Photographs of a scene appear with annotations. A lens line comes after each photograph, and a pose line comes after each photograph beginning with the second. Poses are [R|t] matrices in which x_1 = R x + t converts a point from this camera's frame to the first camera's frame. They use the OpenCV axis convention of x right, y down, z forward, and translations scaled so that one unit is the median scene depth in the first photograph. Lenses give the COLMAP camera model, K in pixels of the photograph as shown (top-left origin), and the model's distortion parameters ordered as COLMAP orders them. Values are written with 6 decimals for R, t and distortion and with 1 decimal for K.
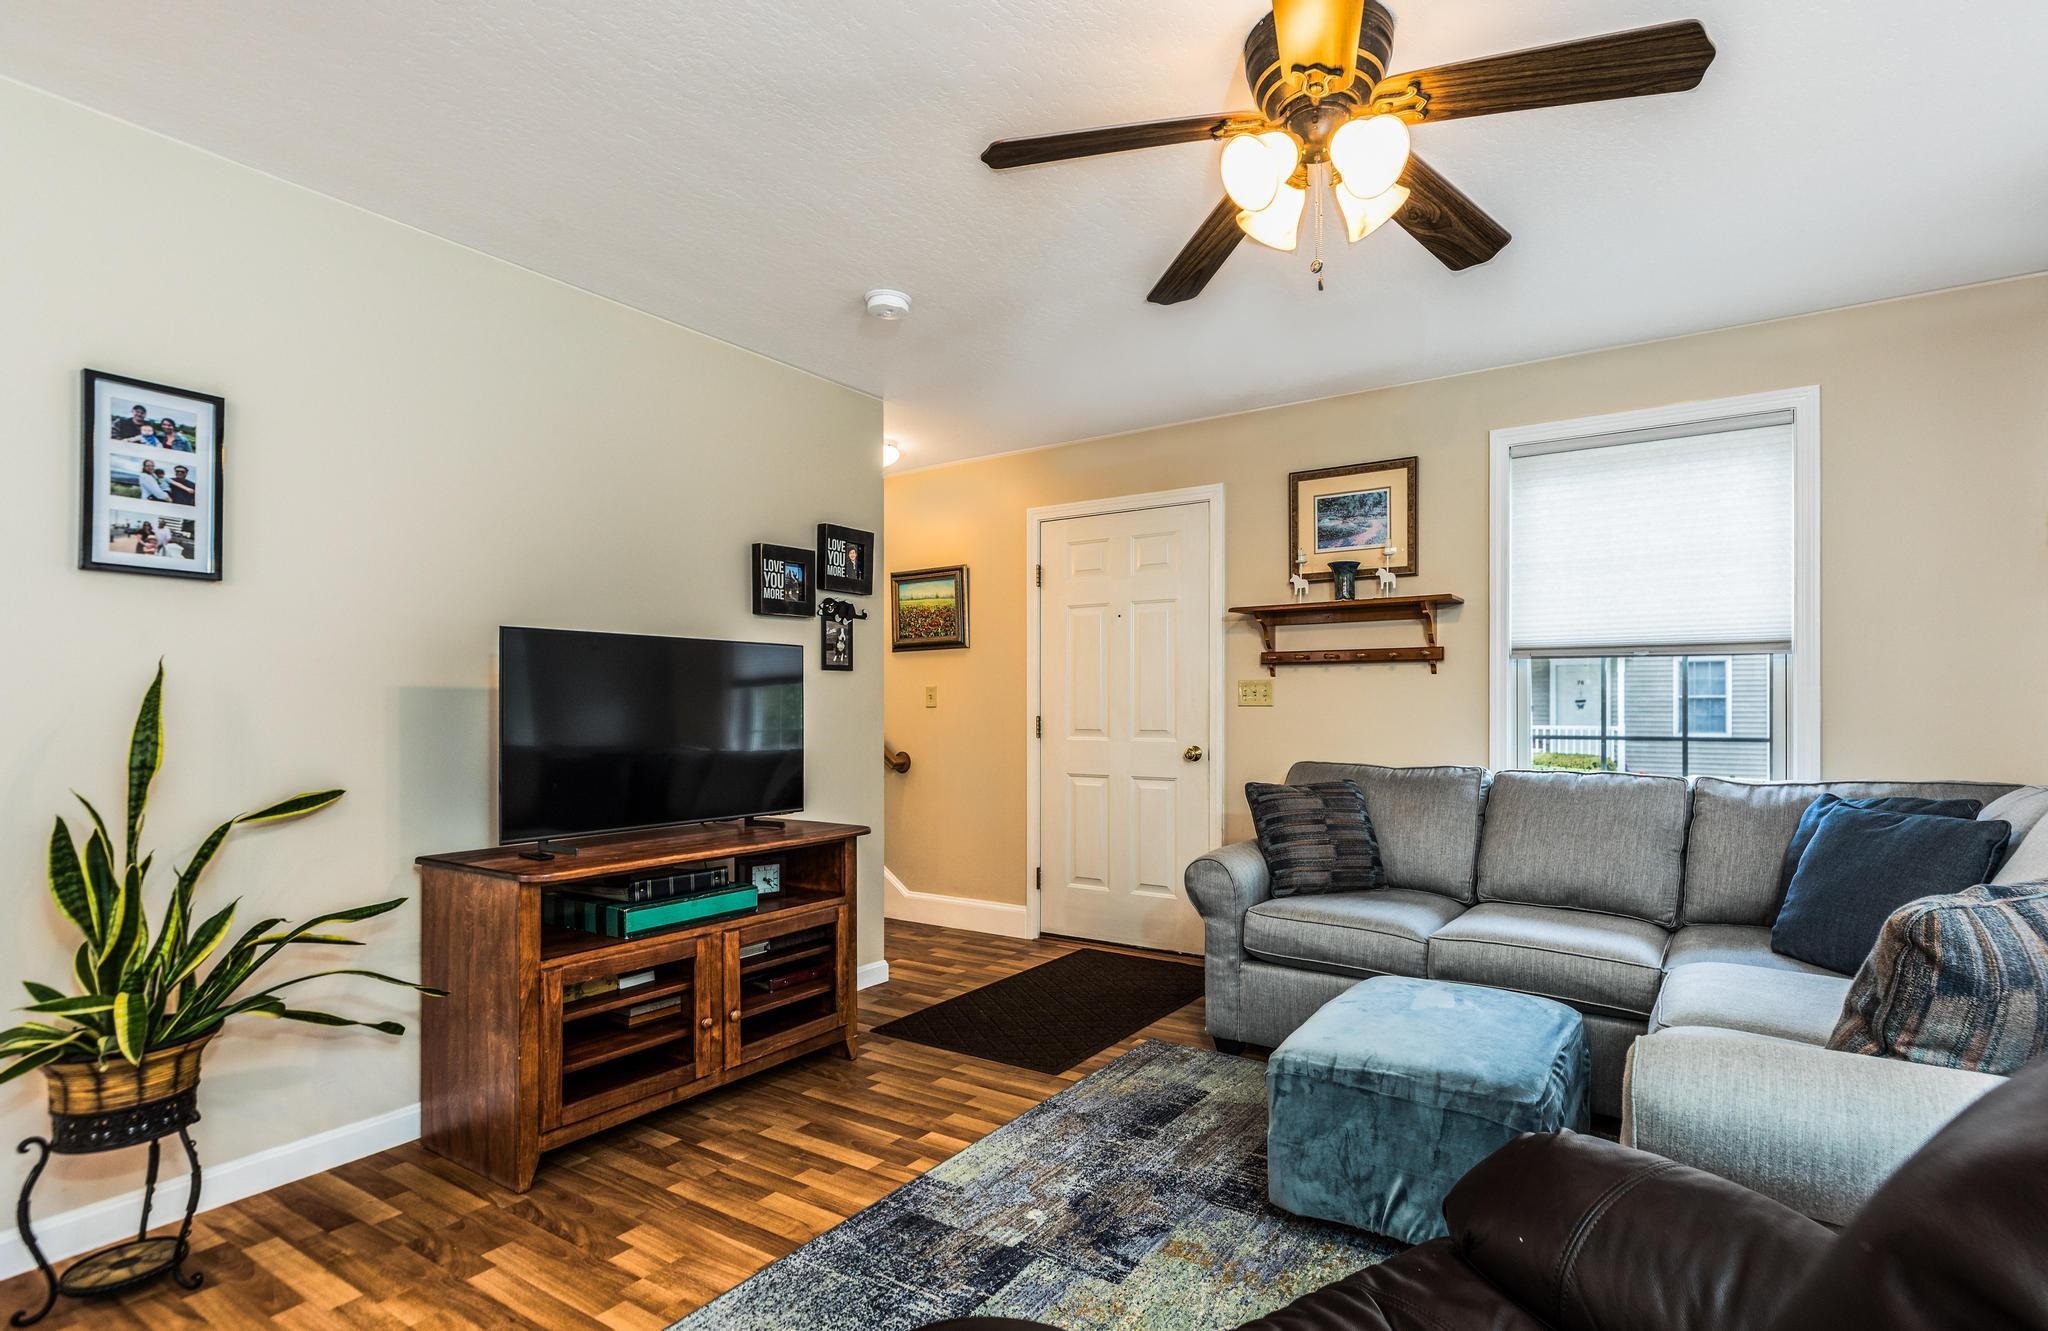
lens RADIAL K [[998.2, 0, 1059.7], [0, 998.2, 707.3], [0, 0, 1]] dist [0.004366, 0.001973]
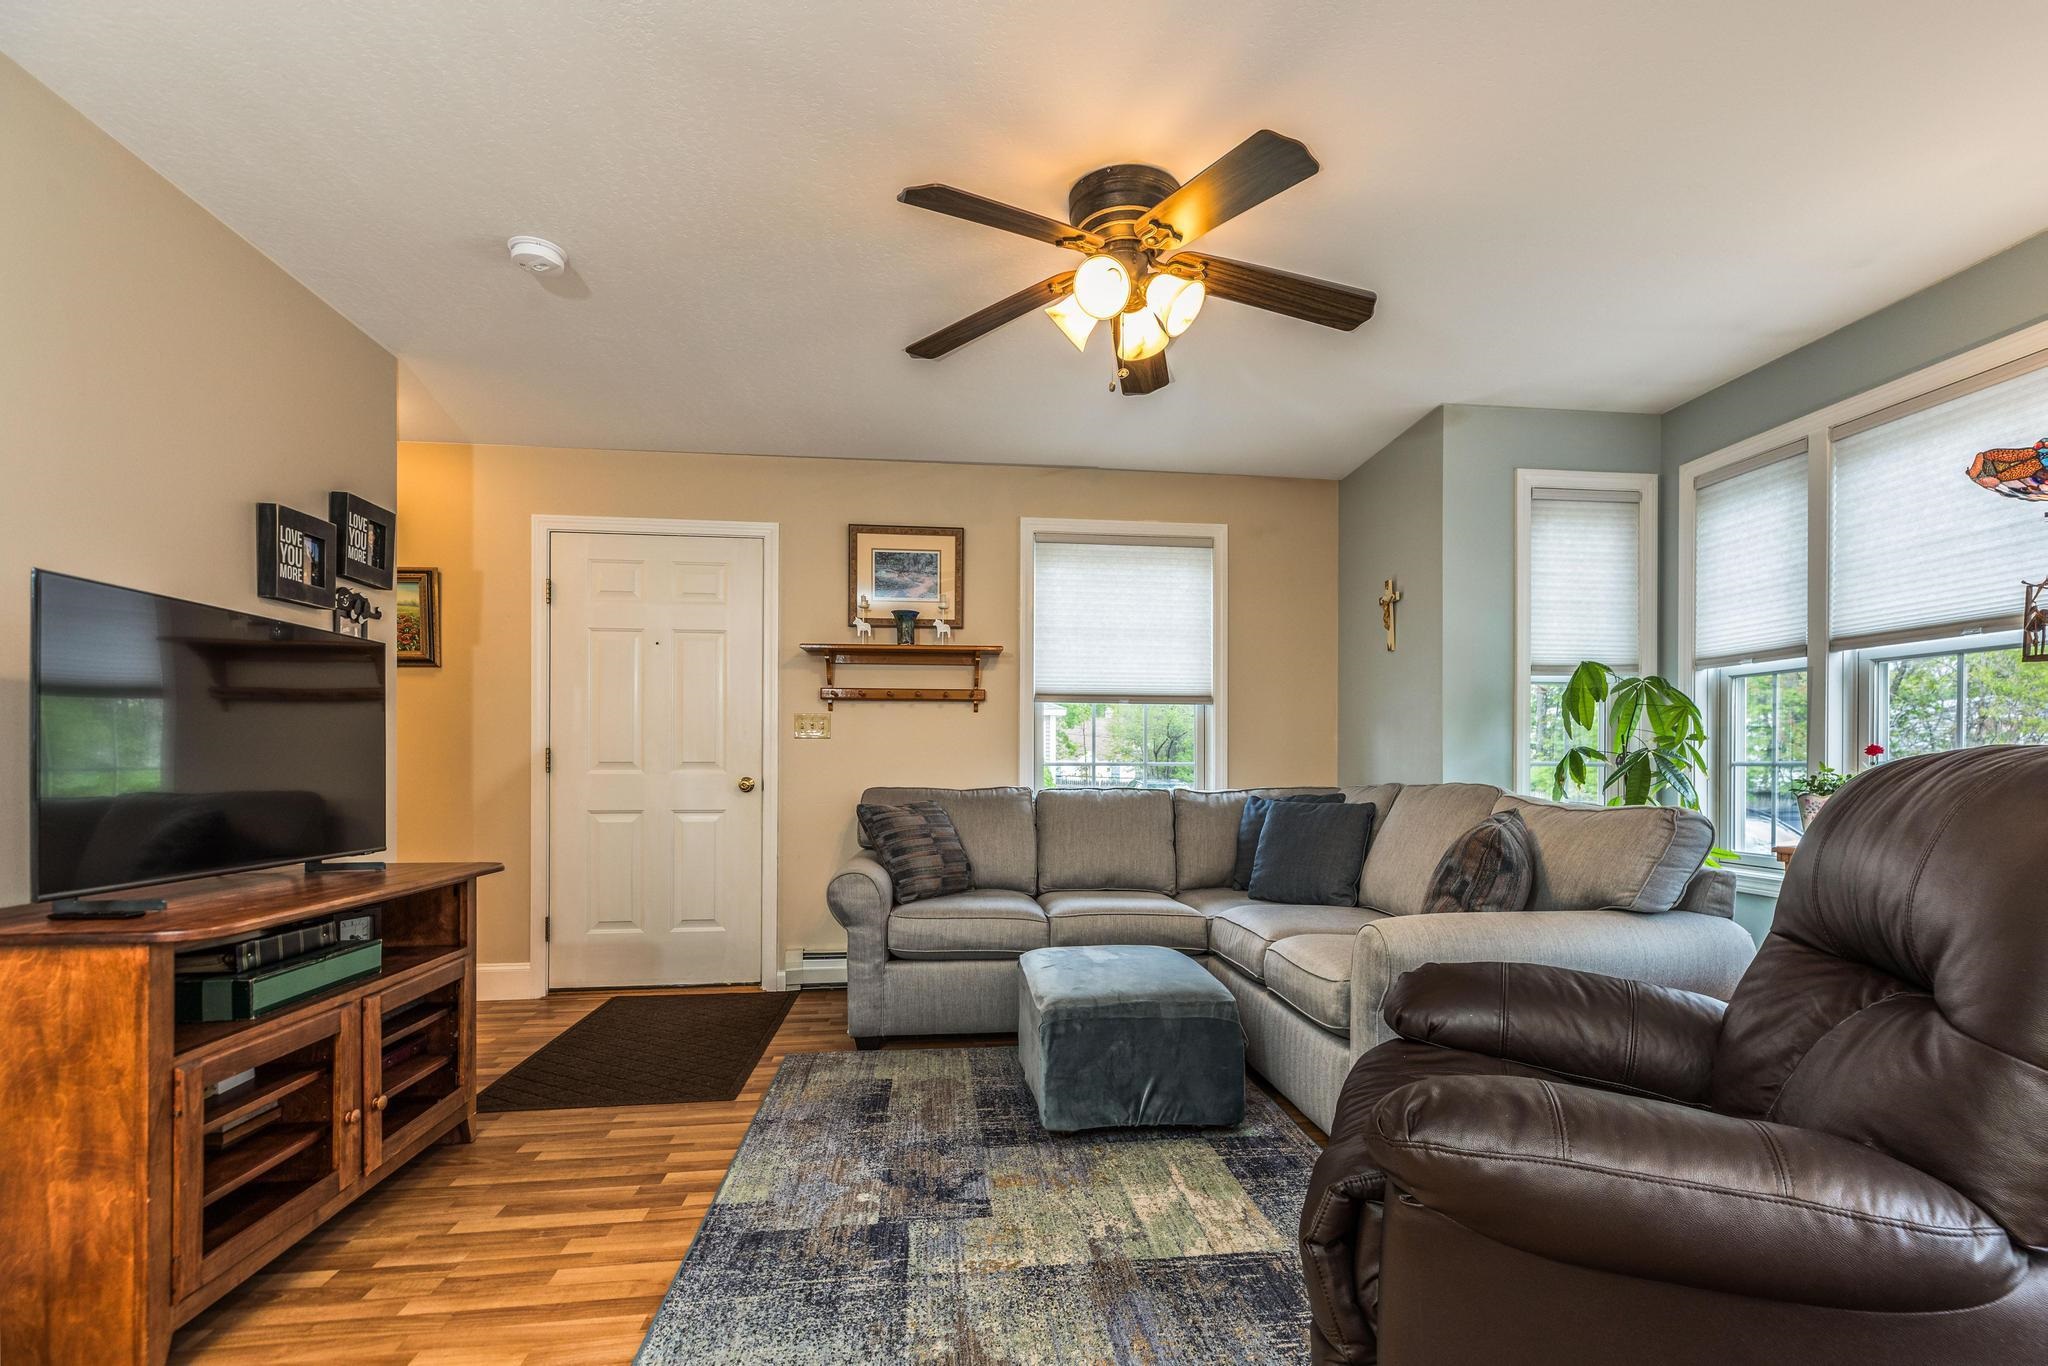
lens RADIAL K [[975.4, 0, 1042.9], [0, 975.4, 763.6], [0, 0, 1]] dist [0.014499, -0.002142]
pose [[0.768753, 0.004043, 0.639533, -0.371094], [-0.003043, 0.999992, -0.002663, 0.036661], [-0.639539, 0.000101, 0.768759, 0.061039]]
